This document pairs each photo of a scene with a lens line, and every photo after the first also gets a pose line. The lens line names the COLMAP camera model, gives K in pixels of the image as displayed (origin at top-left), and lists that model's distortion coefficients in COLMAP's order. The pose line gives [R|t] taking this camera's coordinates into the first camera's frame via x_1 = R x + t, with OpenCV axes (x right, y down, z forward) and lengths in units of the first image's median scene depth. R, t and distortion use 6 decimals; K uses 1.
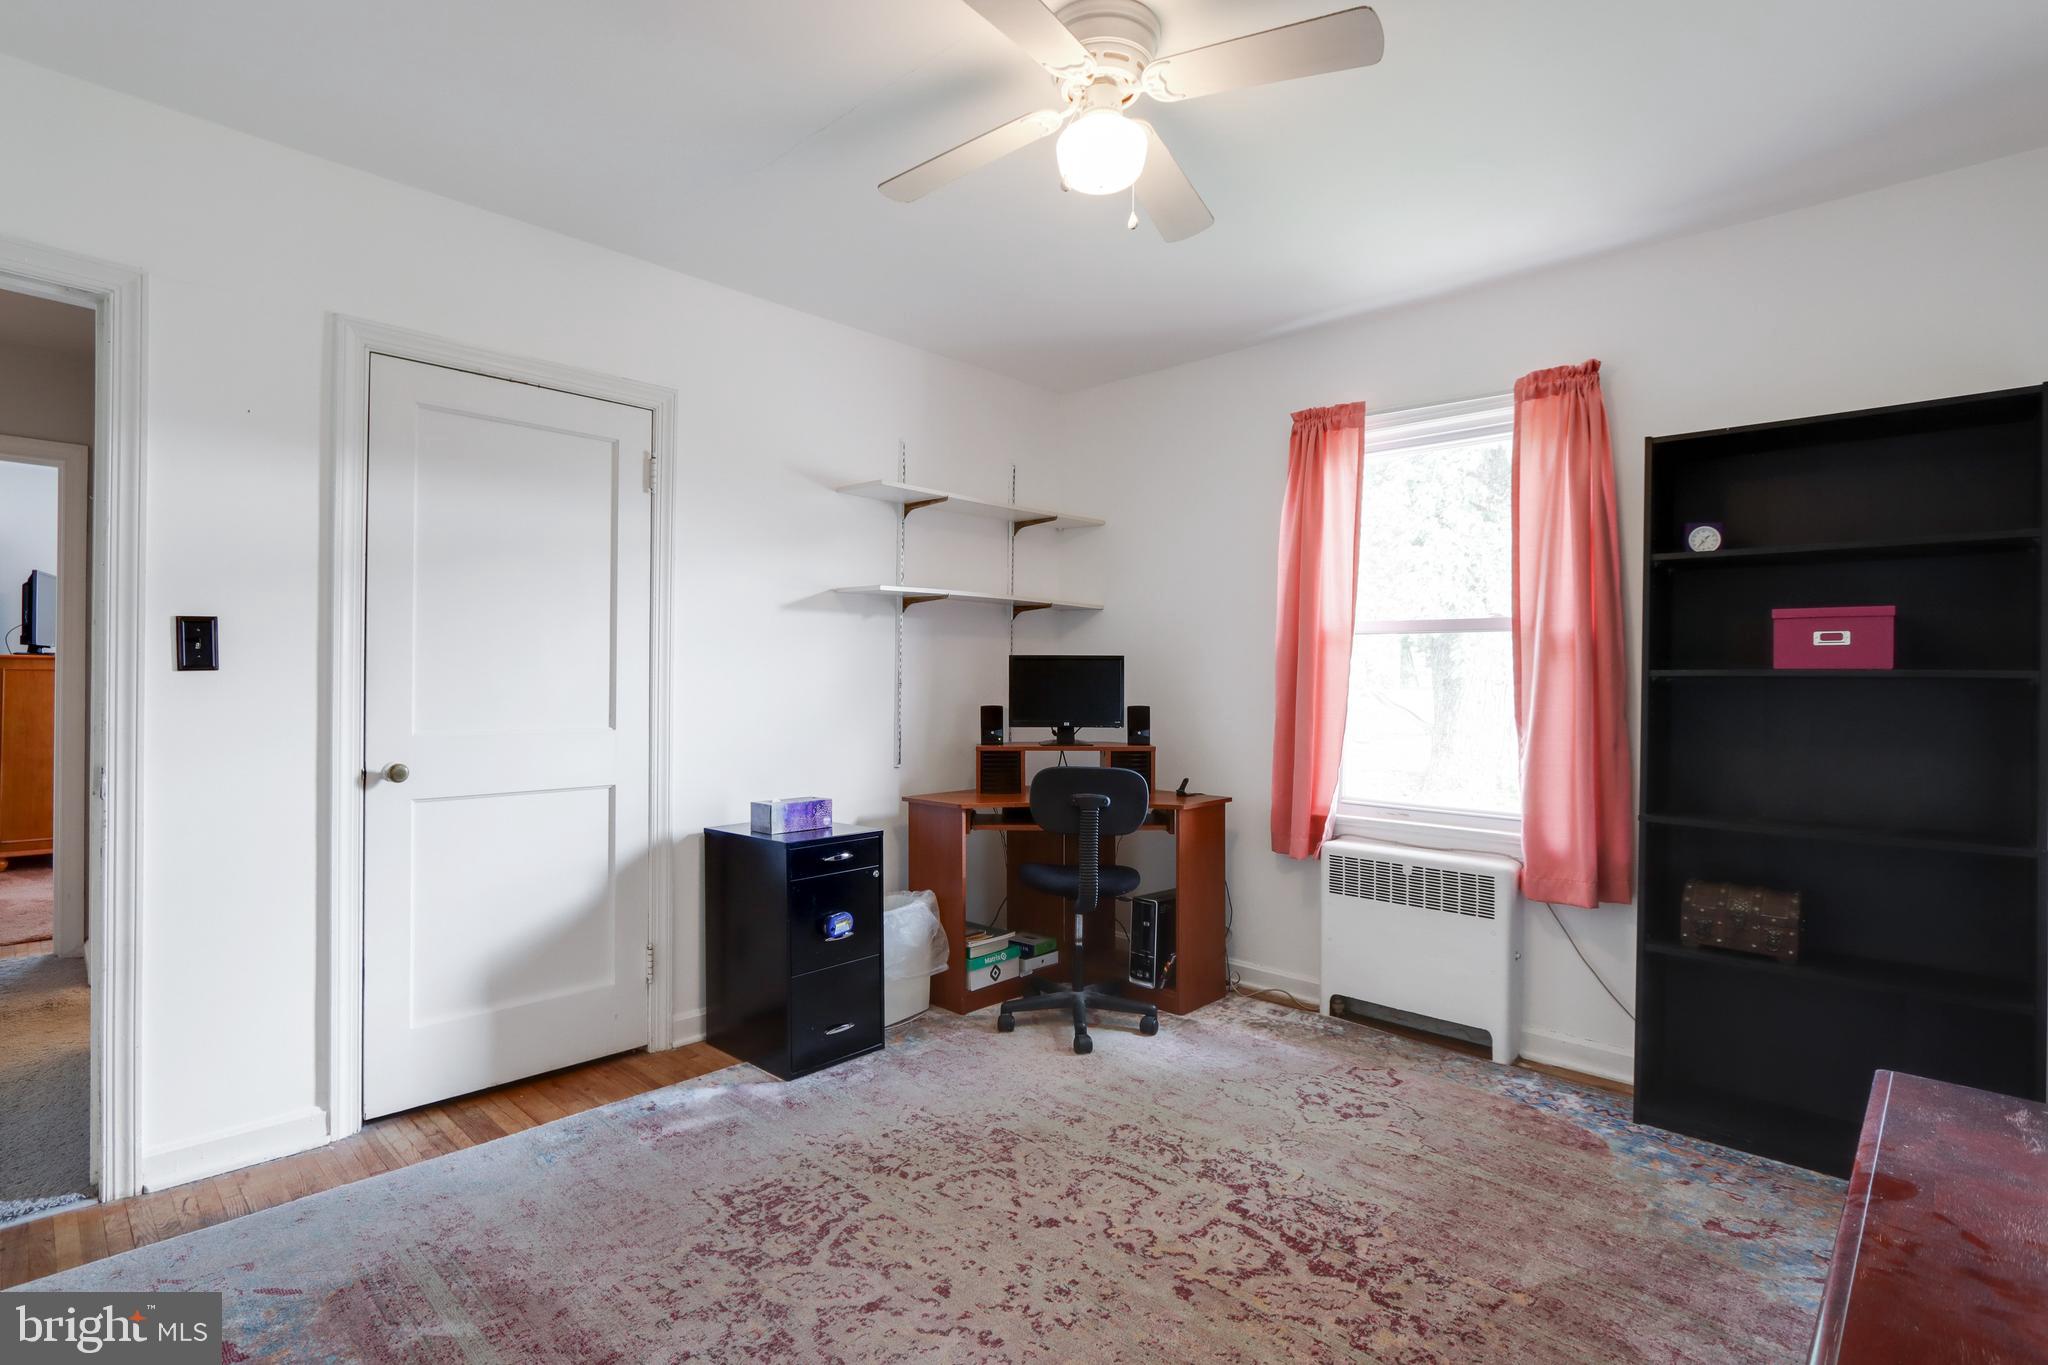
lens RADIAL K [[971.9, 0, 986.3], [0, 971.9, 682.0], [0, 0, 1]] dist [-0.016332, 0.001956]
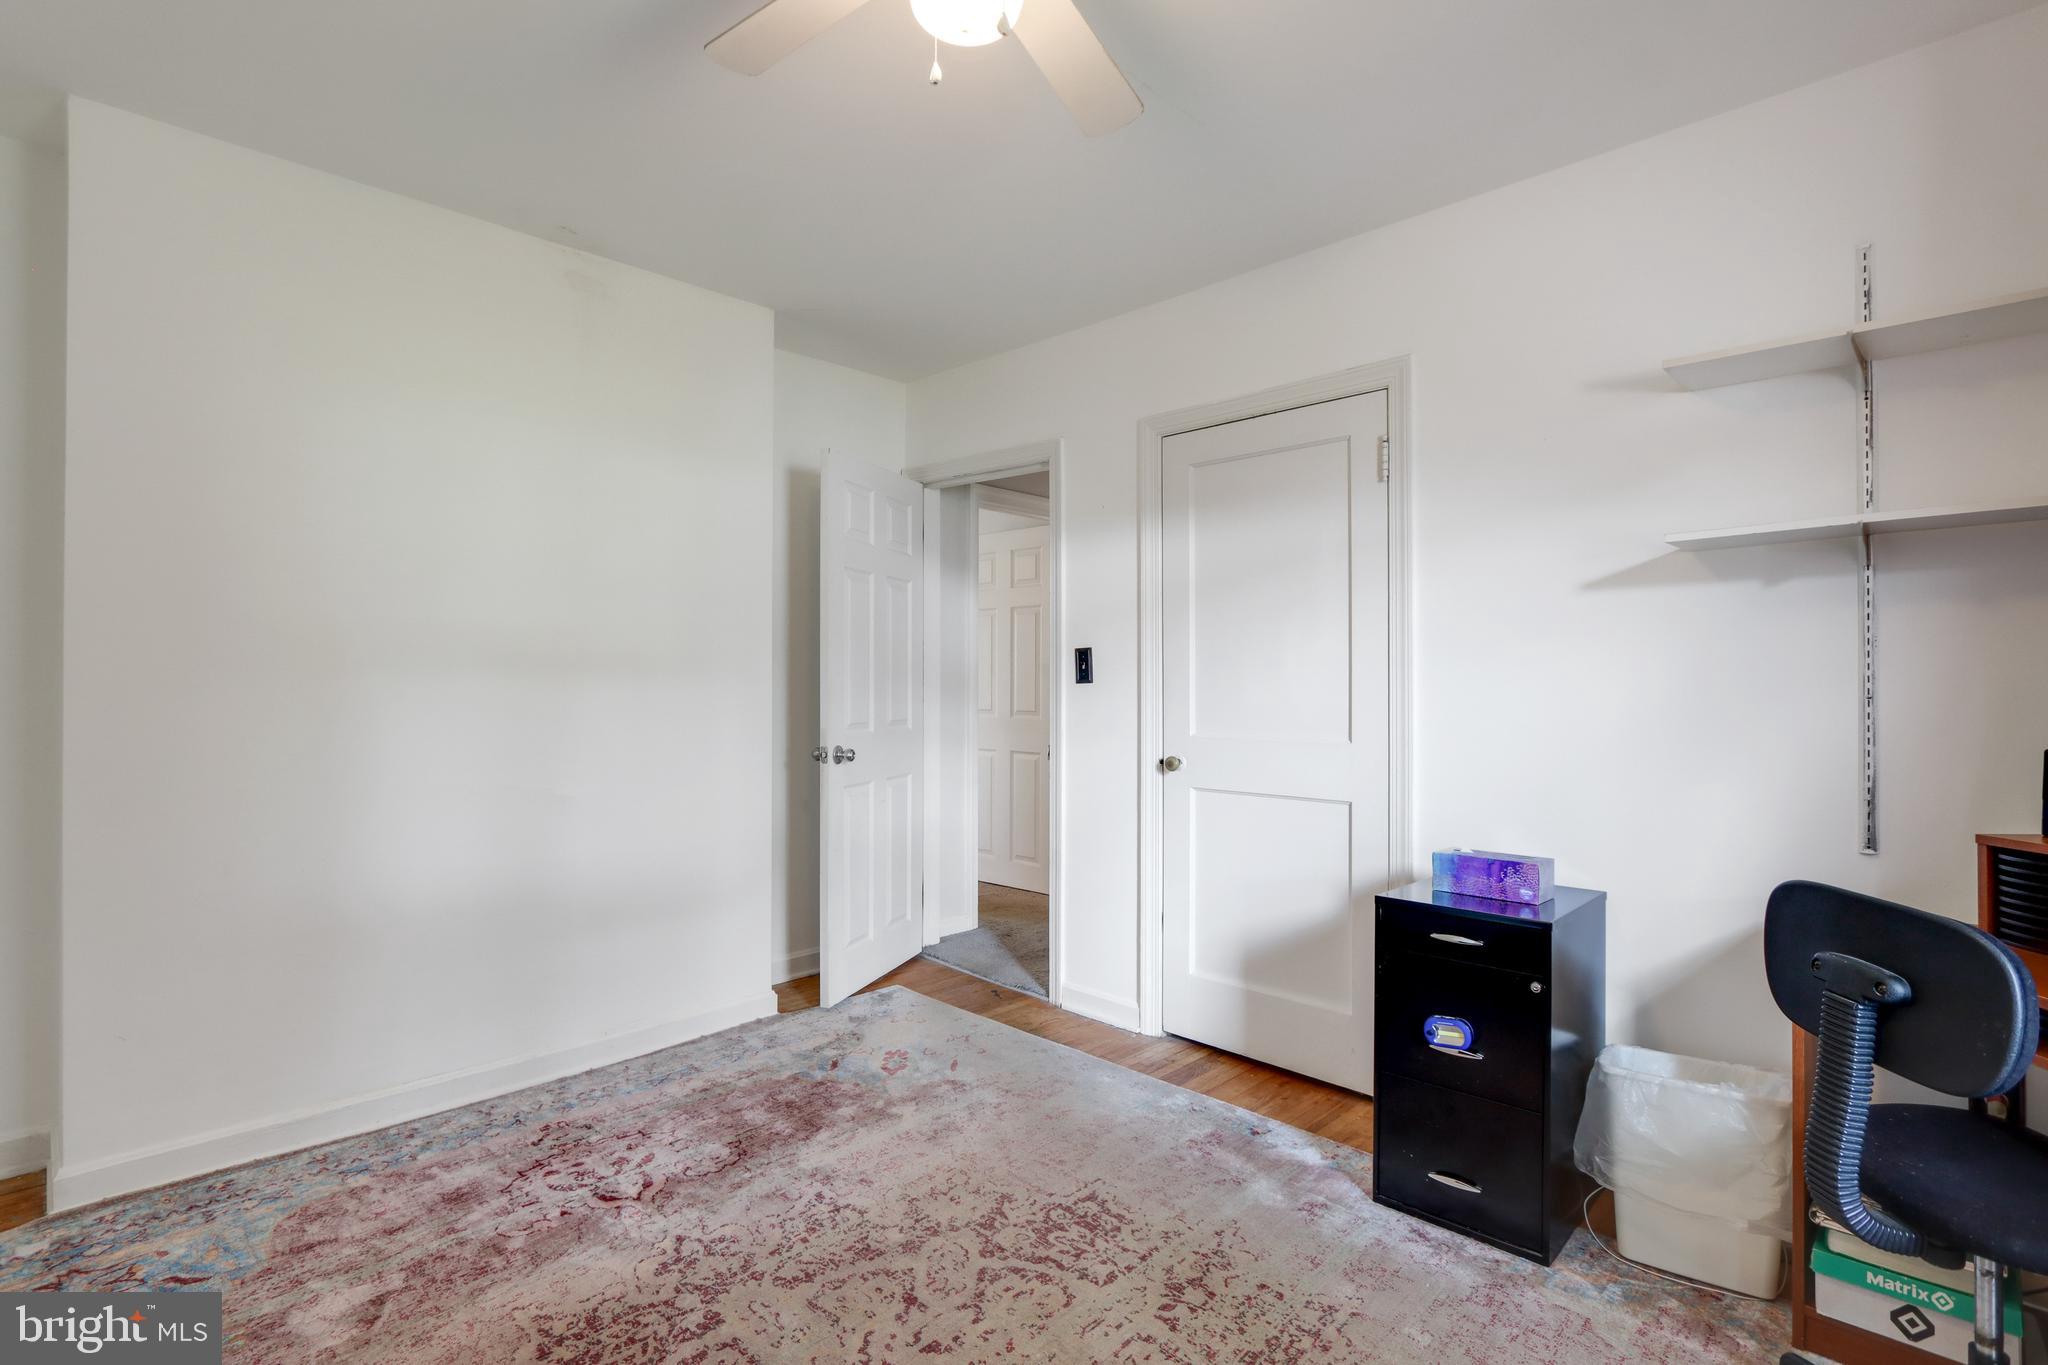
lens RADIAL K [[971.9, 0, 1025.4], [0, 971.9, 676.9], [0, 0, 1]] dist [-0.016332, 0.001956]
pose [[-0.001582, -0.016566, -0.999862, 0.597605], [-0.007676, 0.999834, -0.016554, 0.003749], [0.999969, 0.007649, -0.001709, 0.733726]]
